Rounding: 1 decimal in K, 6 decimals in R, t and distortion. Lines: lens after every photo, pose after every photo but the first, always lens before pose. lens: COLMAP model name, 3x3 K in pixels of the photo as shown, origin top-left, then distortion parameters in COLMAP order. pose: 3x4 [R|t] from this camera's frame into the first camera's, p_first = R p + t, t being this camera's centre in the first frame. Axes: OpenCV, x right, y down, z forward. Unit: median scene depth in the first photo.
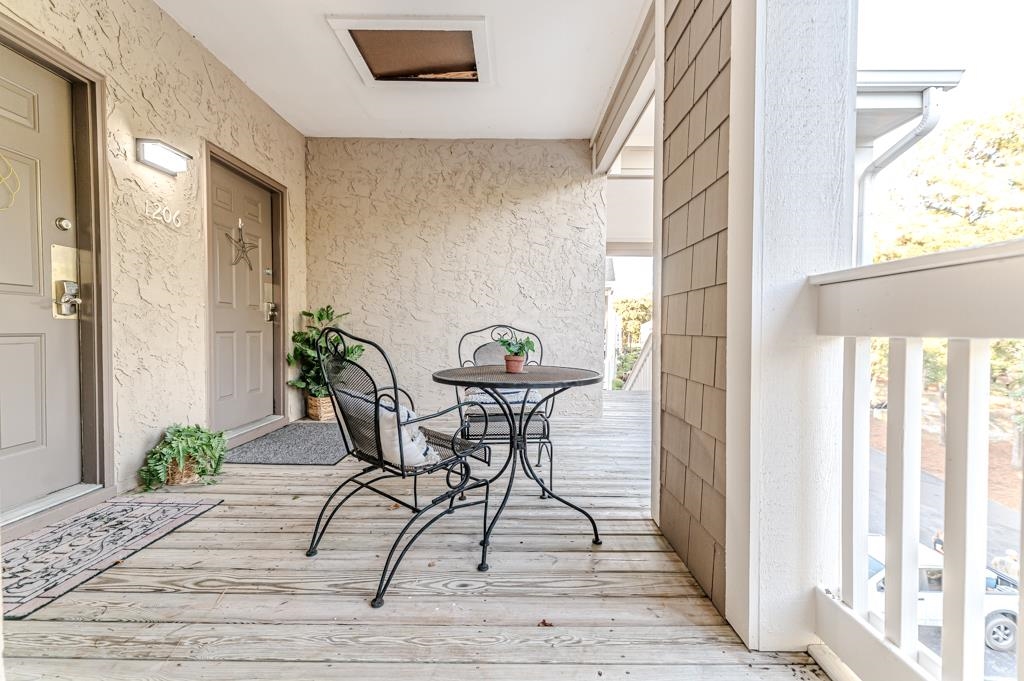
lens RADIAL K [[419.2, 0, 512.8], [0, 419.2, 339.5], [0, 0, 1]] dist [0.016042, -0.003870]
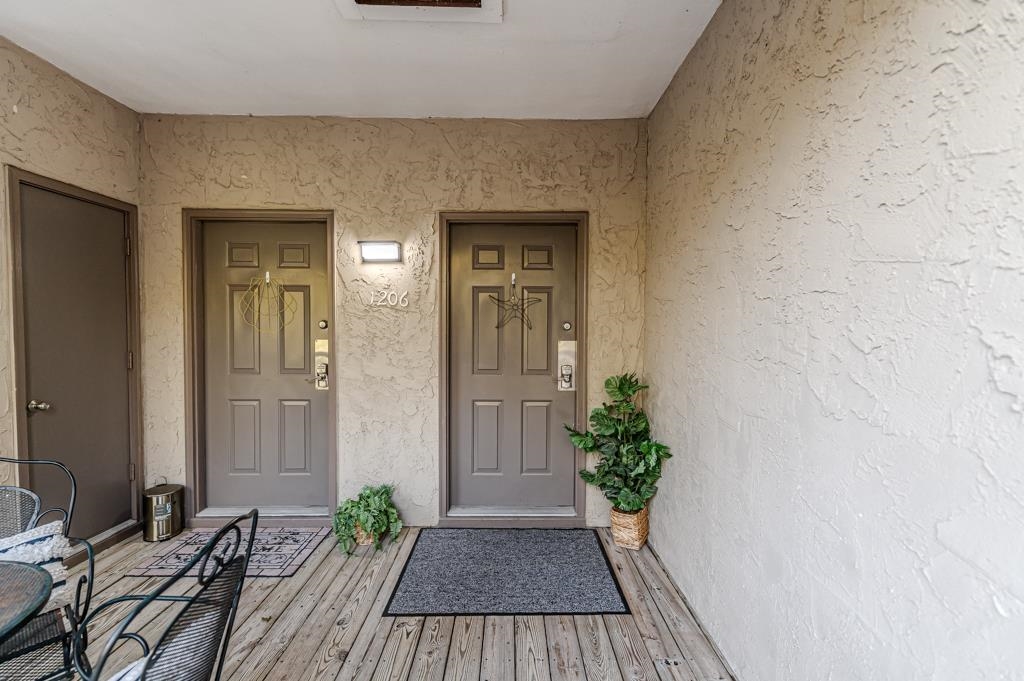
lens RADIAL K [[437.1, 0, 514.5], [0, 437.1, 337.9], [0, 0, 1]] dist [0.001249, -0.000182]
pose [[0.018669, 0.022680, -0.999568, 0.361221], [-0.034781, 0.999152, 0.022021, -0.230263], [0.999221, 0.034355, 0.019442, 1.327770]]
